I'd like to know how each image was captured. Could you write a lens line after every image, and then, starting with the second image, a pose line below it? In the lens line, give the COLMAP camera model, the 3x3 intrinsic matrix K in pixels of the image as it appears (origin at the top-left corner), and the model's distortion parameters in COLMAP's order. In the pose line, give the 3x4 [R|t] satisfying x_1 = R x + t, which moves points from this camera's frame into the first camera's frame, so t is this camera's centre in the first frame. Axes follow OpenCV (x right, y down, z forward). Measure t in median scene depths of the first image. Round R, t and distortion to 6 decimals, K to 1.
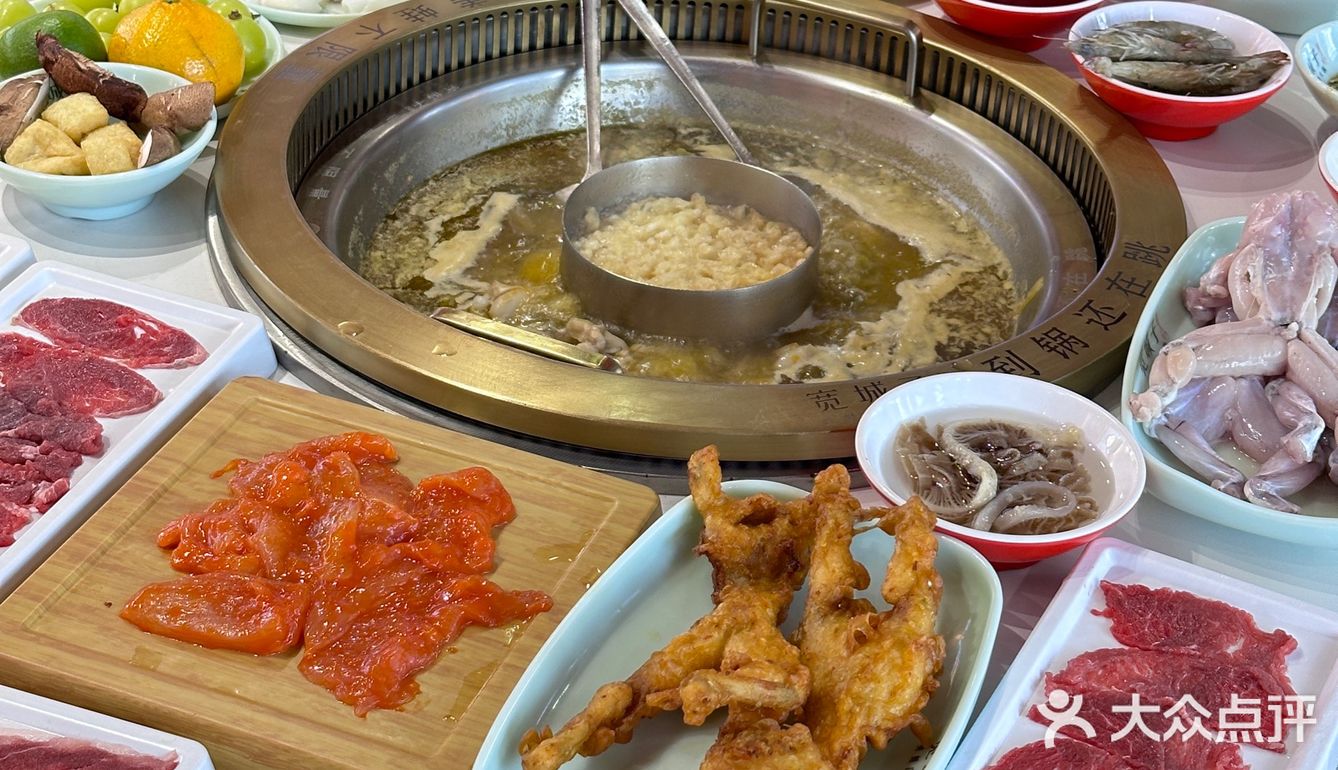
lens RADIAL K [[1828.6, 0, 668.6], [0, 1828.6, 382.8], [0, 0, 1]] dist [0.016037, 0.000000]
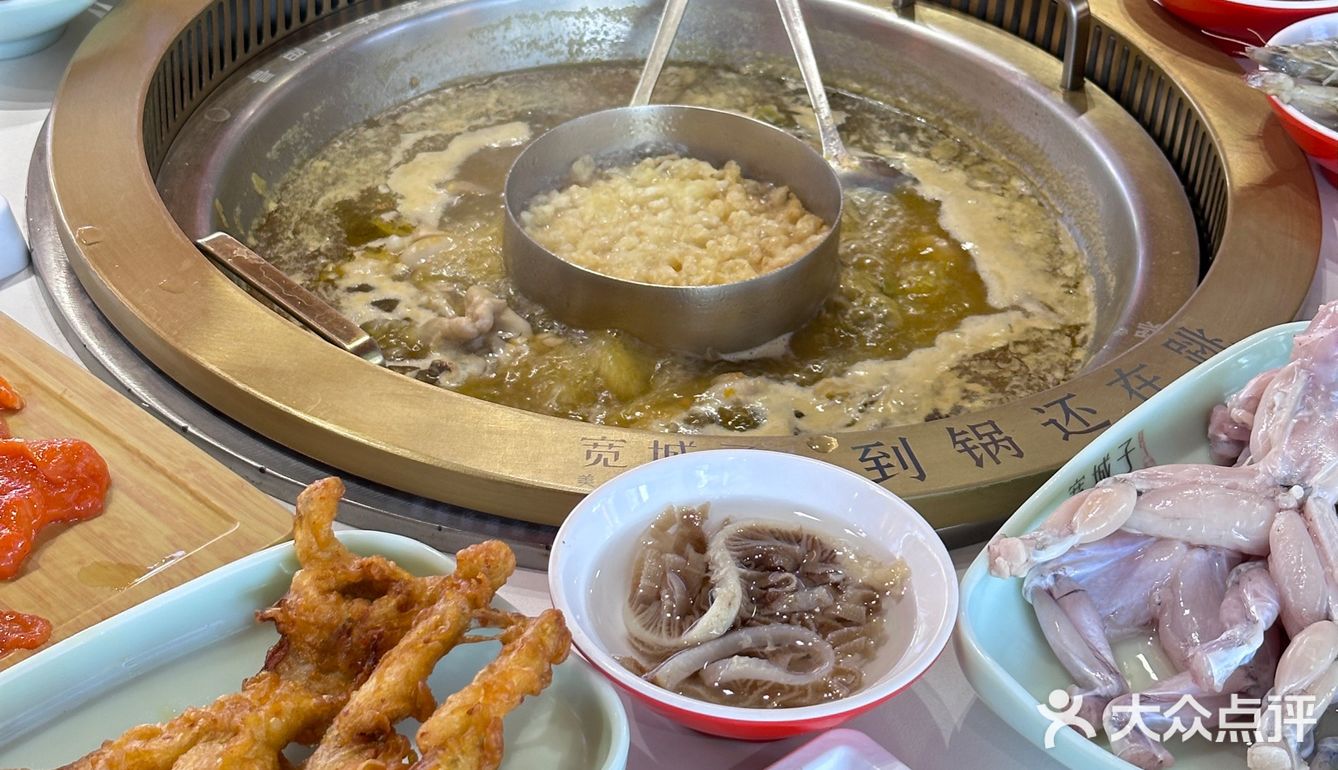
lens RADIAL K [[2018.7, 0, 669.0], [0, 2018.7, 388.2], [0, 0, 1]] dist [0.048982, 0.000000]
pose [[0.952687, 0.204638, -0.224745, 0.258865], [-0.201017, 0.978806, 0.039131, -0.047053], [0.227990, 0.007898, 0.973631, 0.195358]]
